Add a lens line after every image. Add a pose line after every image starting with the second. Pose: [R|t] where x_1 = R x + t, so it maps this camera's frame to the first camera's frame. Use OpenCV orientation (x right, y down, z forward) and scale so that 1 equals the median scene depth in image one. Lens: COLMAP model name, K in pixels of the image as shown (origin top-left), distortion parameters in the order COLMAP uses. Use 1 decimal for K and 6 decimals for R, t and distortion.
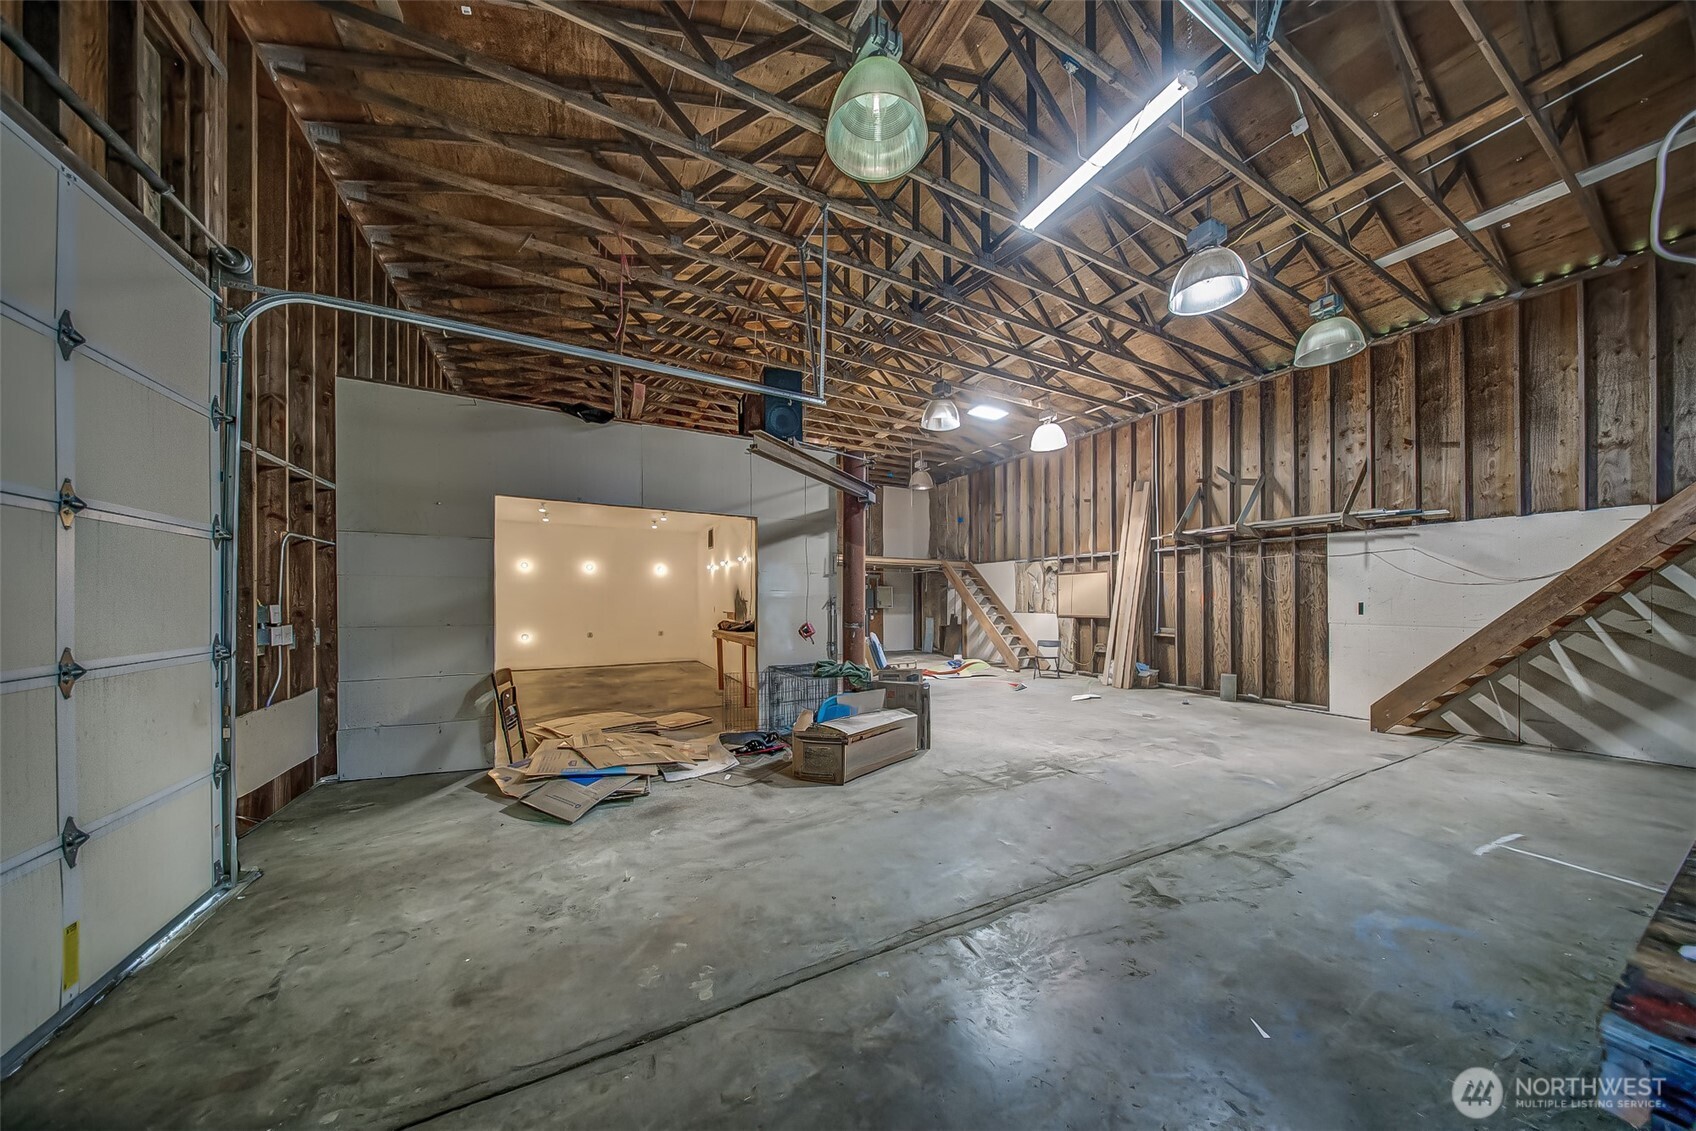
lens RADIAL K [[522.4, 0, 848.0], [0, 522.4, 599.9], [0, 0, 1]] dist [-0.001138, -0.000121]
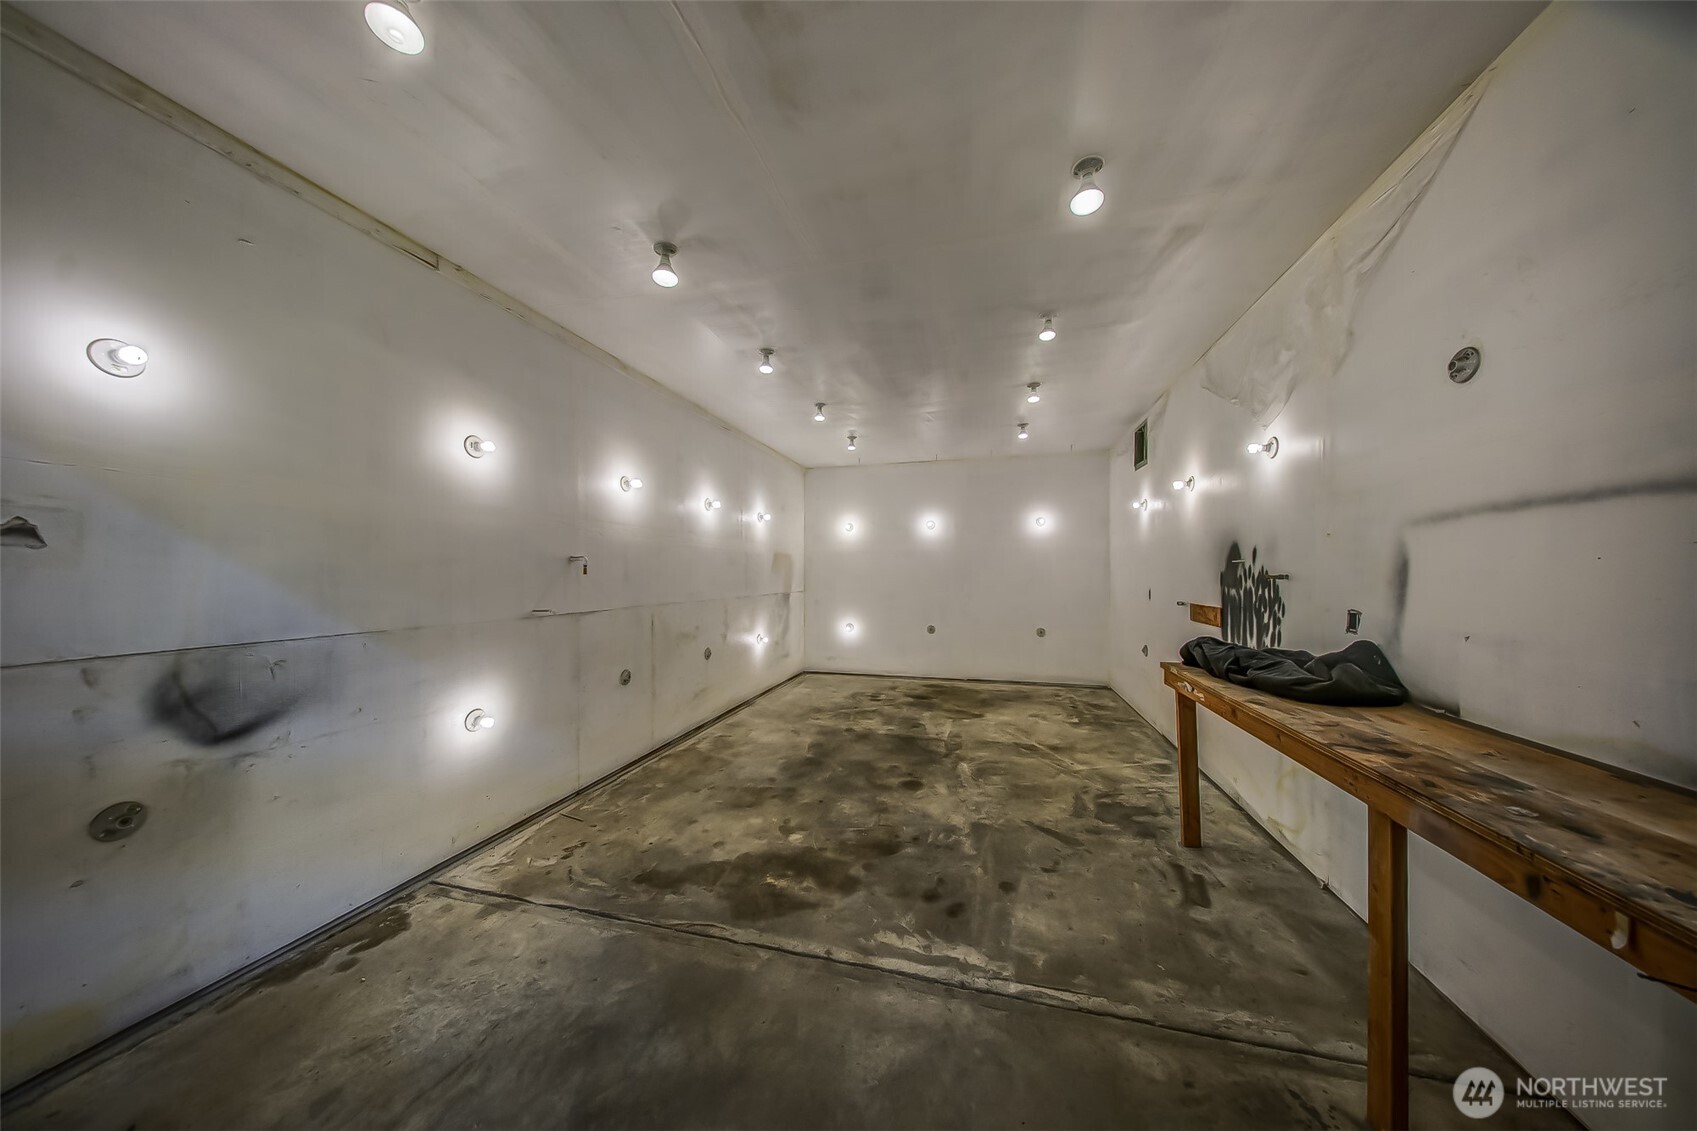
lens RADIAL K [[512.1, 0, 852.0], [0, 512.1, 579.0], [0, 0, 1]] dist [-0.000373, -0.000052]
pose [[0.735348, 0.002375, -0.677686, -0.139722], [0.004370, 0.999956, 0.008246, -0.000508], [0.677676, -0.009026, 0.735305, 0.478040]]
